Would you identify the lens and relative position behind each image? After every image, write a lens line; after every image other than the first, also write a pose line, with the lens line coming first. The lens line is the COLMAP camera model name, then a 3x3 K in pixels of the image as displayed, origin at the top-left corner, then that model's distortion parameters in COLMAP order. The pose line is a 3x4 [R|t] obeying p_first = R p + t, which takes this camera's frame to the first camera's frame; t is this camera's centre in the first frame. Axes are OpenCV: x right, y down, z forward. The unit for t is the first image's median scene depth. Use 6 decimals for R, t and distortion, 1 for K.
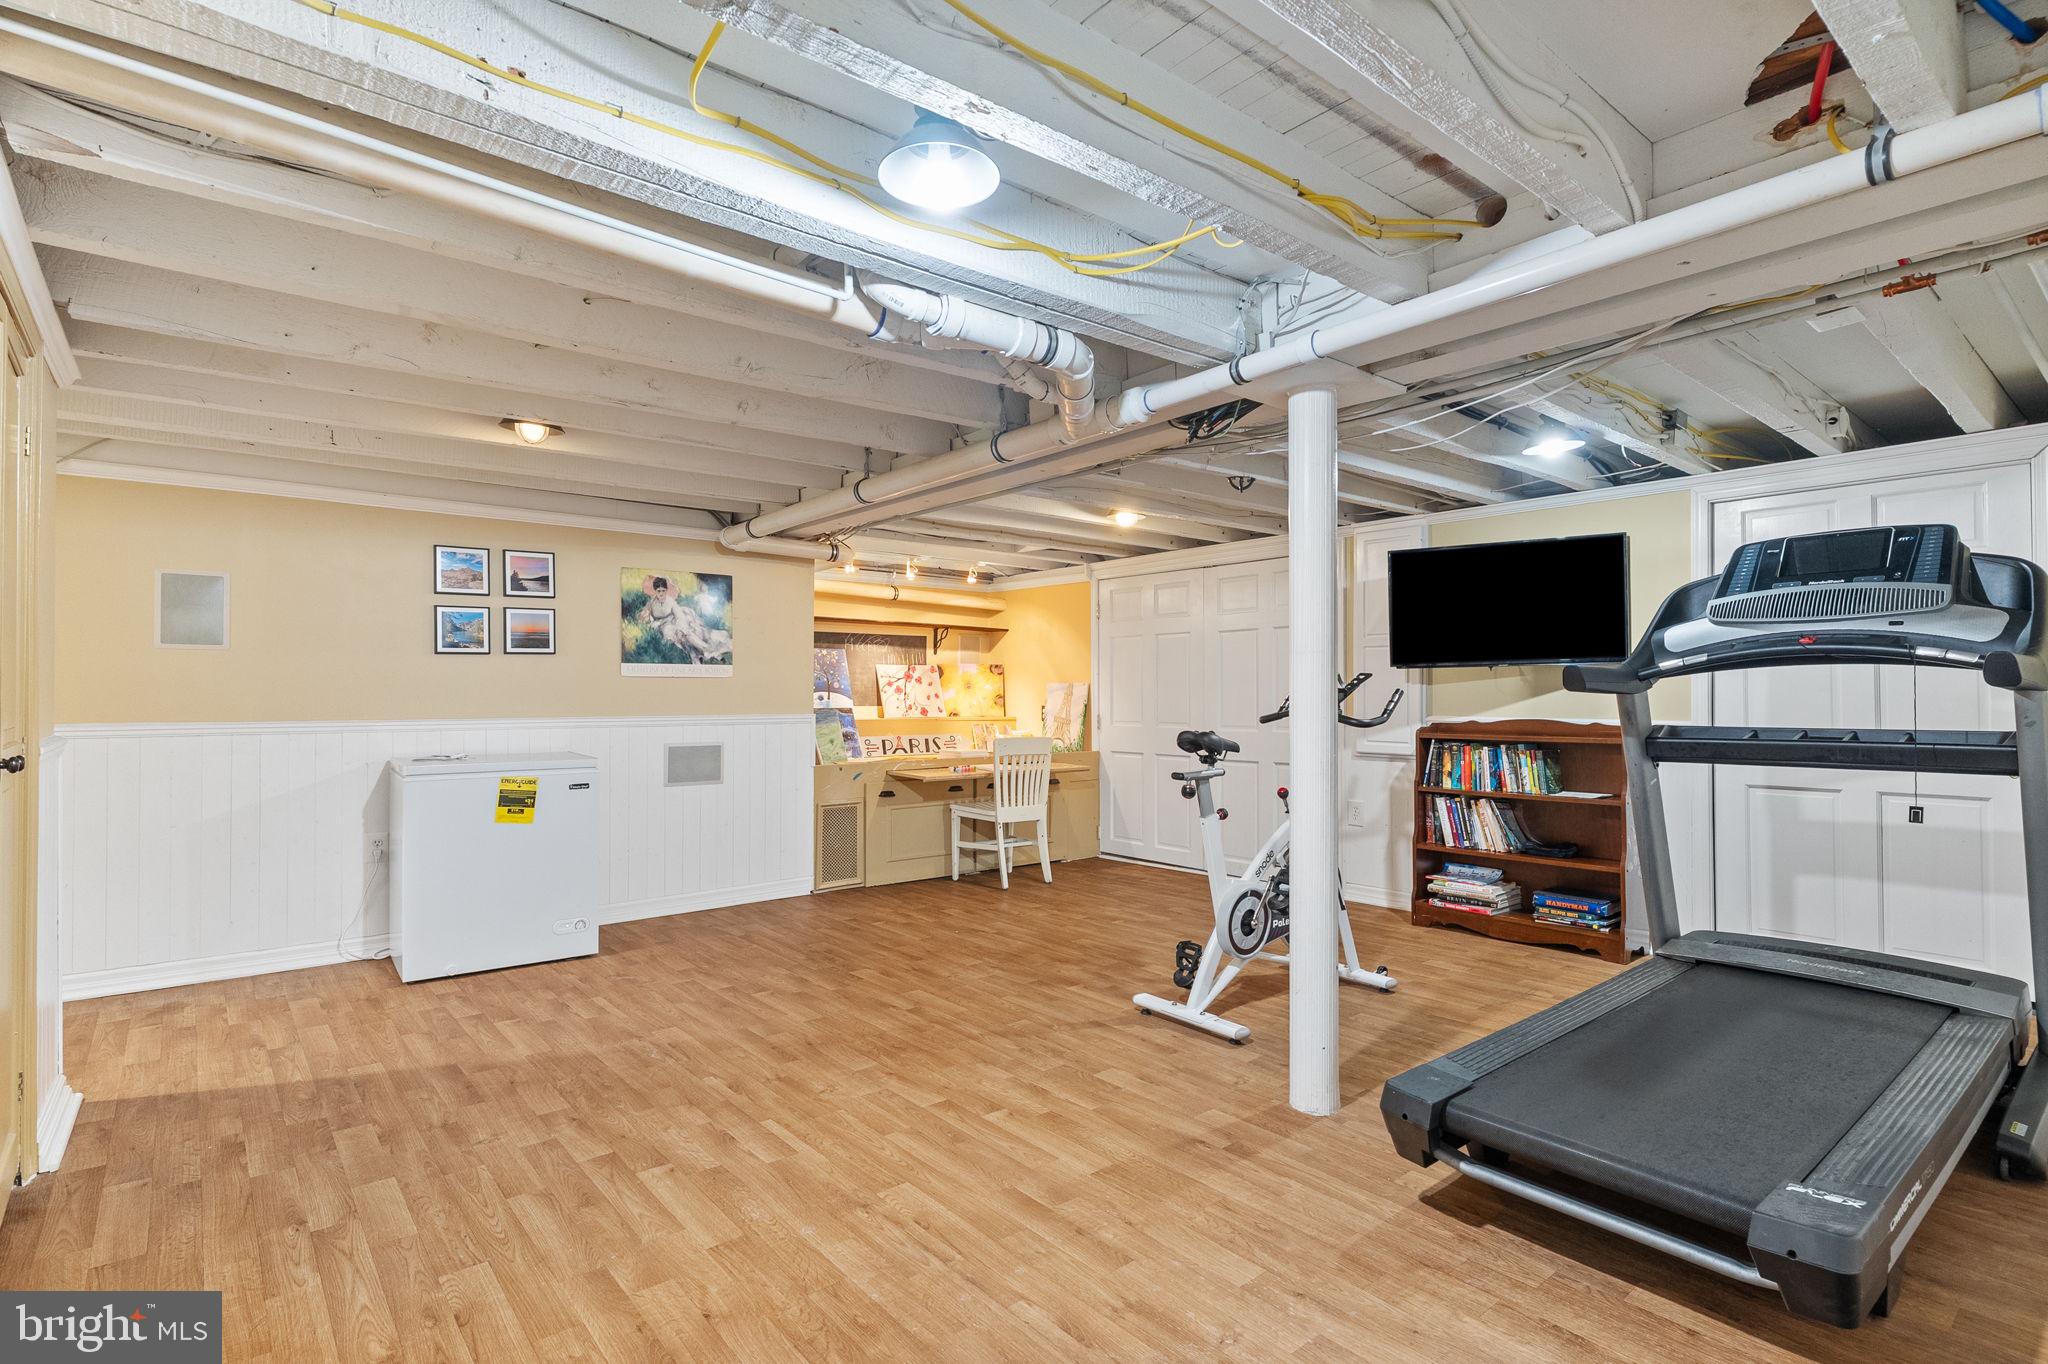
lens RADIAL K [[993.0, 0, 1031.5], [0, 993.0, 677.5], [0, 0, 1]] dist [-0.001738, -0.000680]
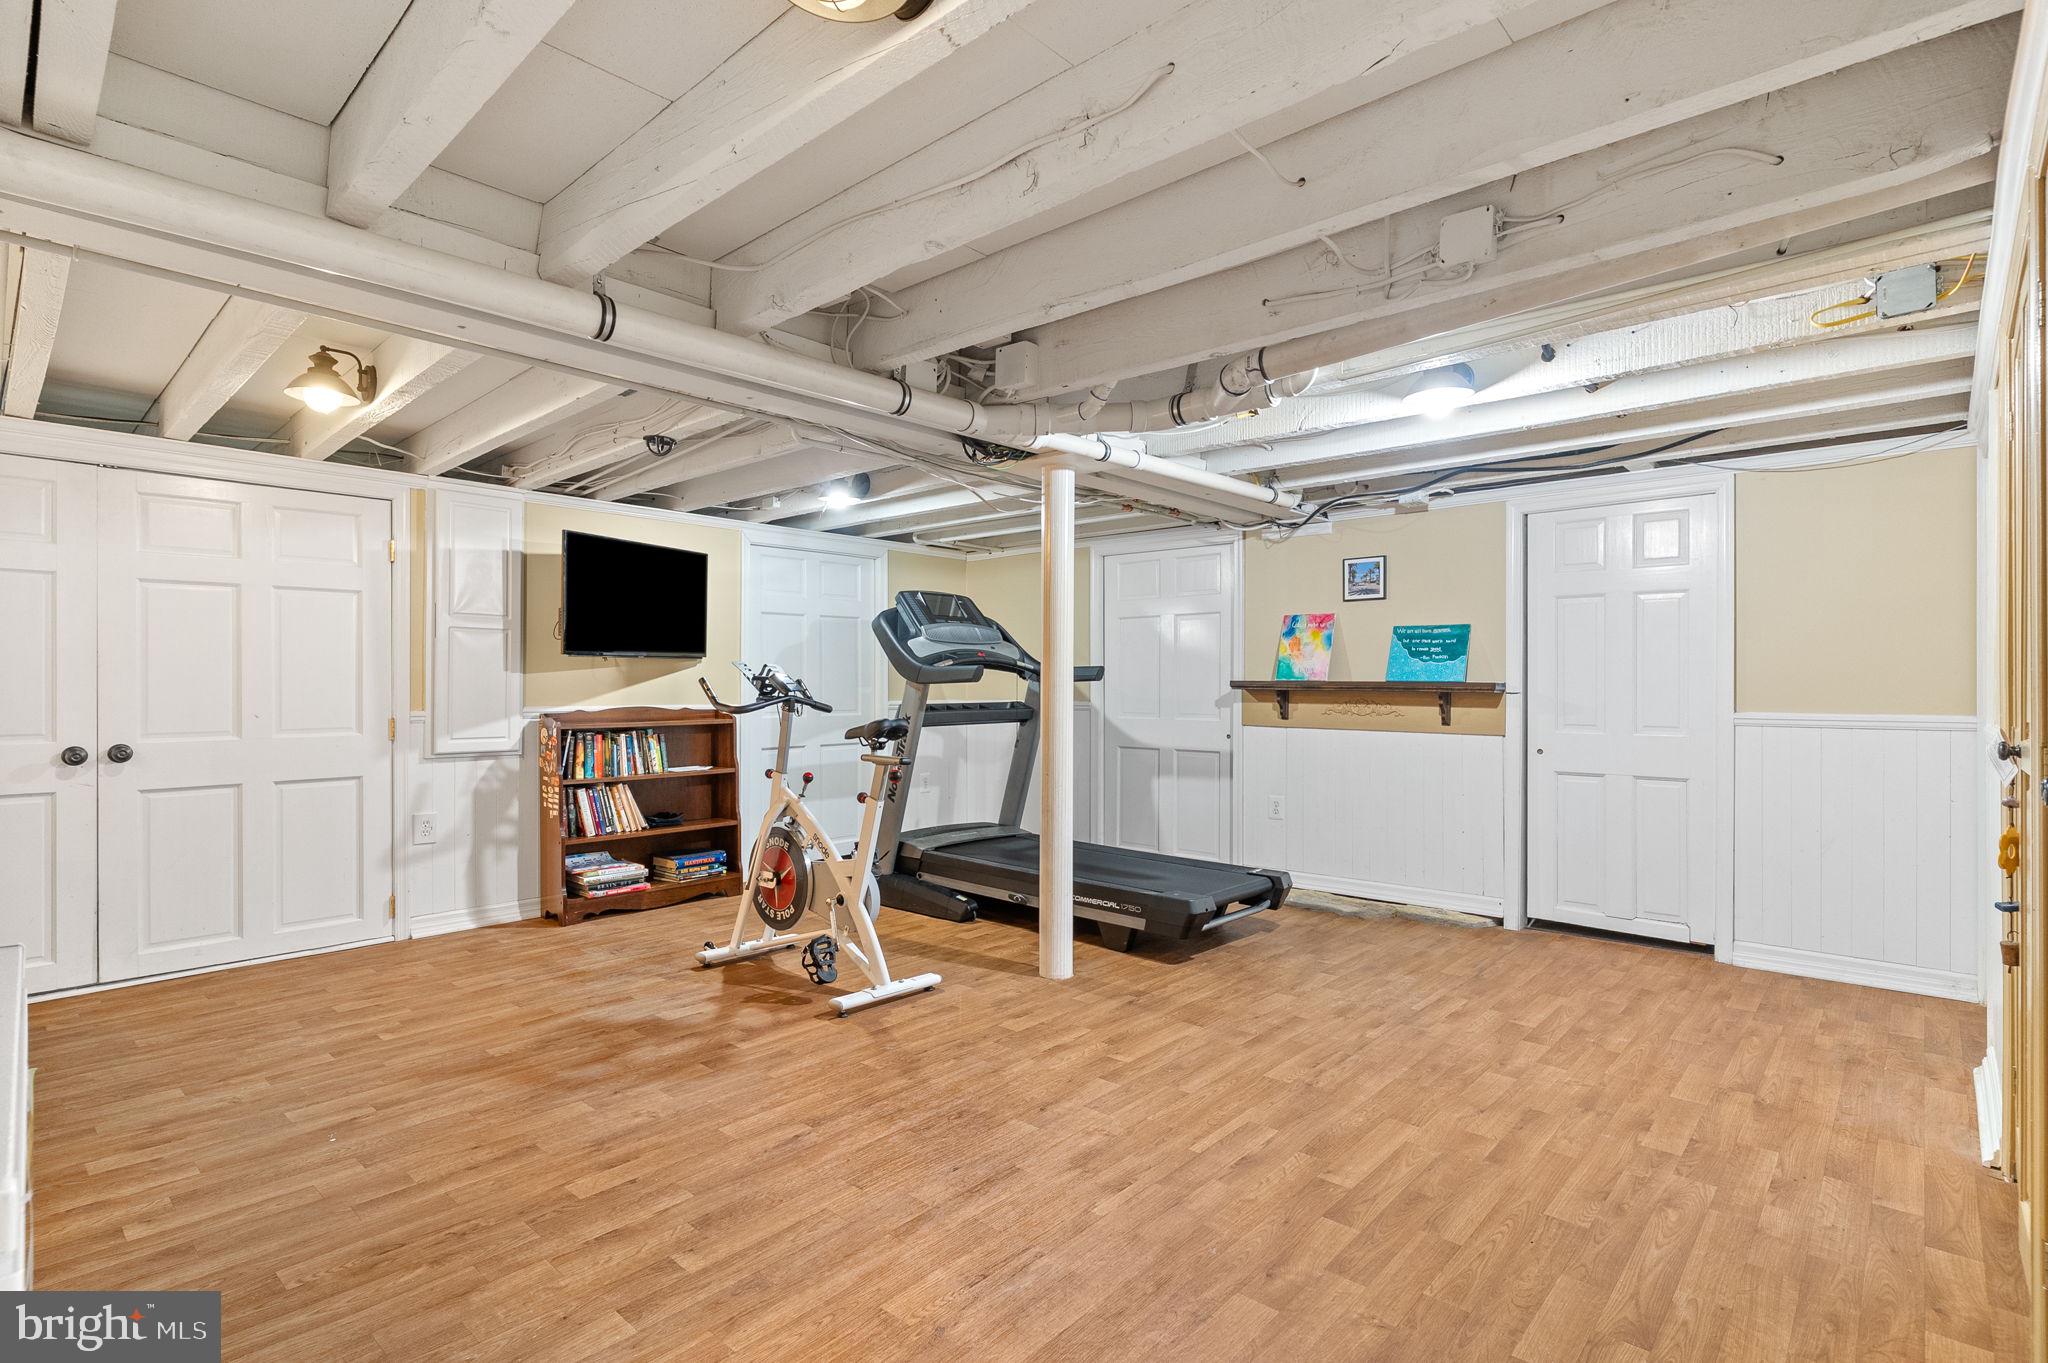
lens RADIAL K [[993.0, 0, 1032.2], [0, 993.0, 688.0], [0, 0, 1]] dist [-0.001738, -0.000680]
pose [[-0.136249, -0.004499, 0.990664, -0.819488], [-0.016312, 0.999864, 0.002297, 0.014773], [-0.990540, -0.015847, -0.136304, 0.910164]]
